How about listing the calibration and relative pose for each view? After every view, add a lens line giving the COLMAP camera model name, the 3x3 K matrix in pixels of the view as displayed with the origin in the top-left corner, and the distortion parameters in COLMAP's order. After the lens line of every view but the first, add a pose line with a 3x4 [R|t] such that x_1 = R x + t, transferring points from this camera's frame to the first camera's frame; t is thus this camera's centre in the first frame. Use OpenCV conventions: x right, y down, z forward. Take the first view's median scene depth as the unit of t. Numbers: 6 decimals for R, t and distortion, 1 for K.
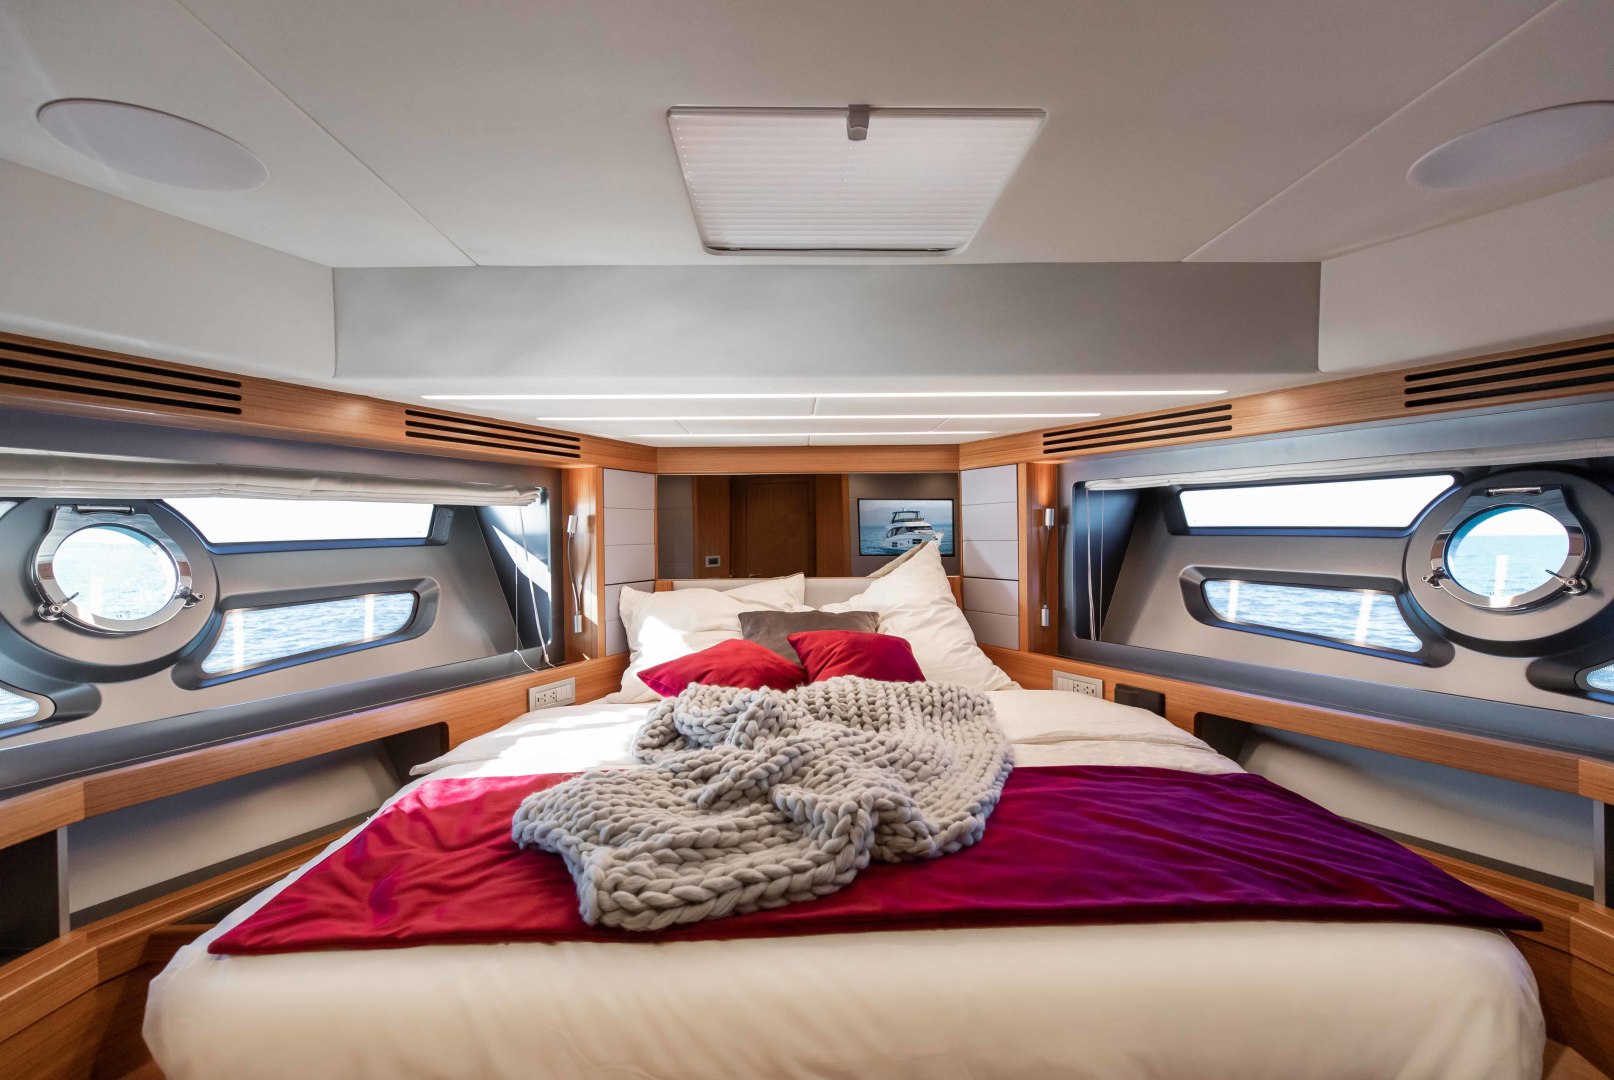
lens RADIAL K [[762.2, 0, 807.0], [0, 762.2, 540.0], [0, 0, 1]] dist [0.001892, 0.000214]
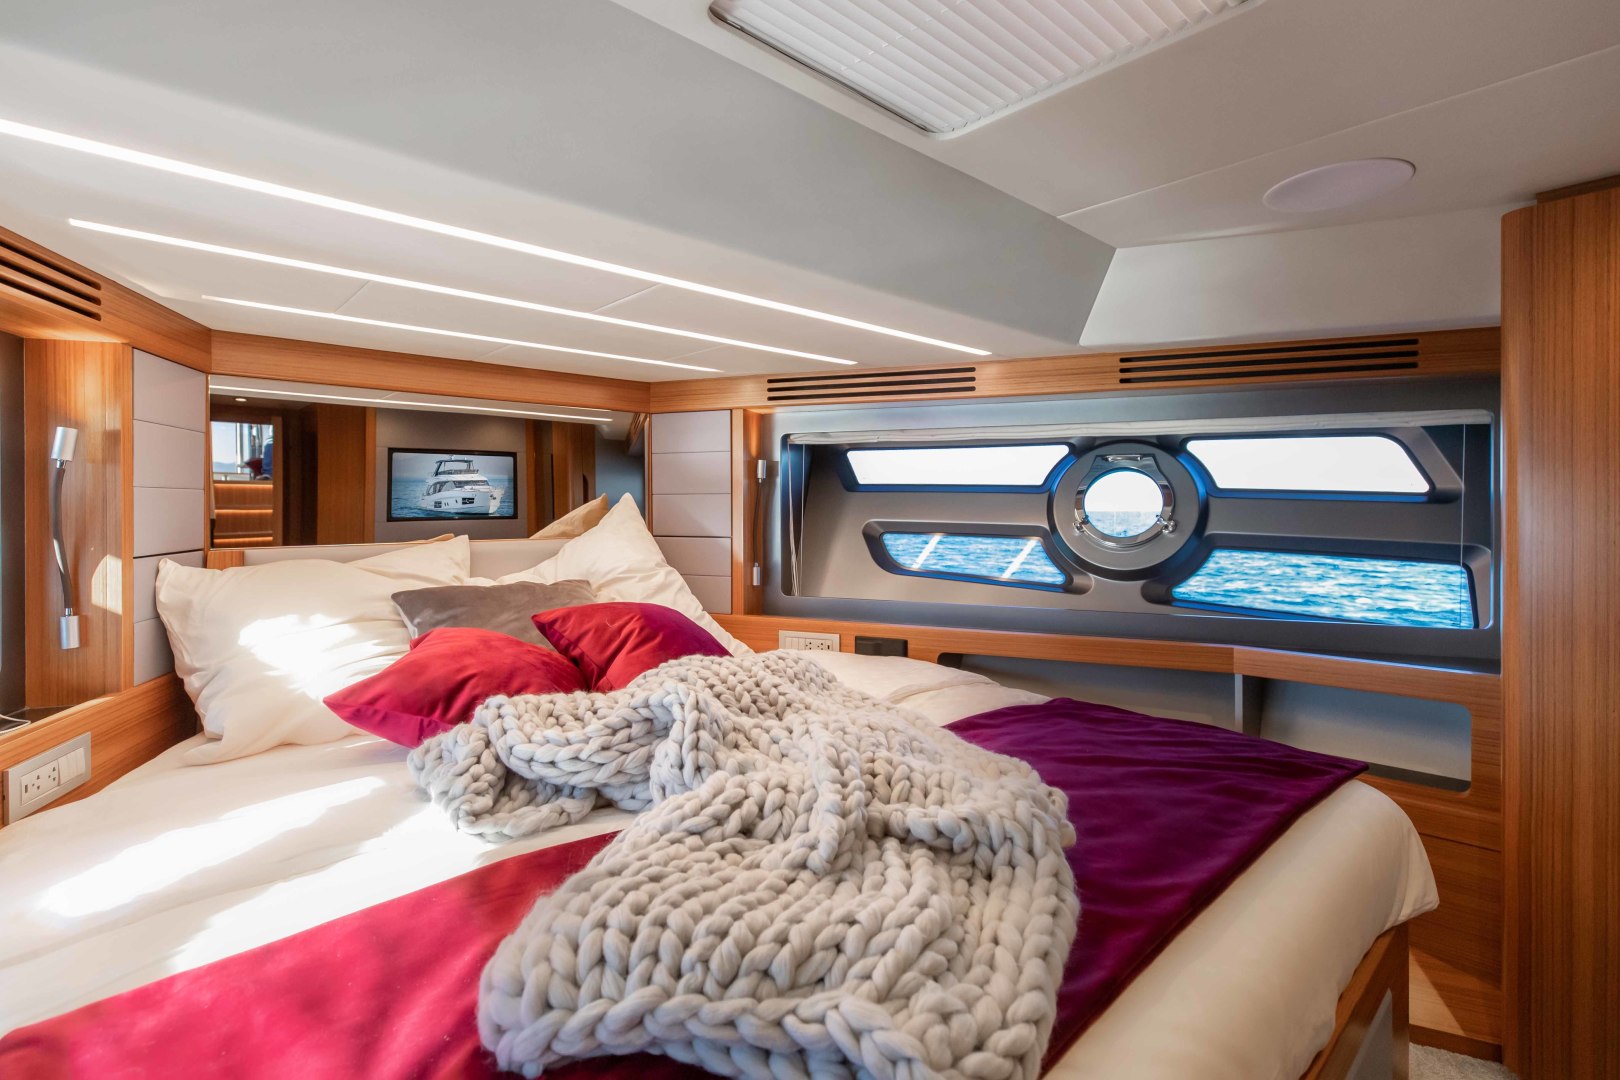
lens RADIAL K [[768.9, 0, 809.7], [0, 768.9, 505.6], [0, 0, 1]] dist [-0.002549, -0.000300]
pose [[0.746533, 0.009558, 0.665280, -0.308855], [-0.001681, 0.999921, -0.012479, 0.030931], [-0.665347, 0.008197, 0.746490, 0.289613]]
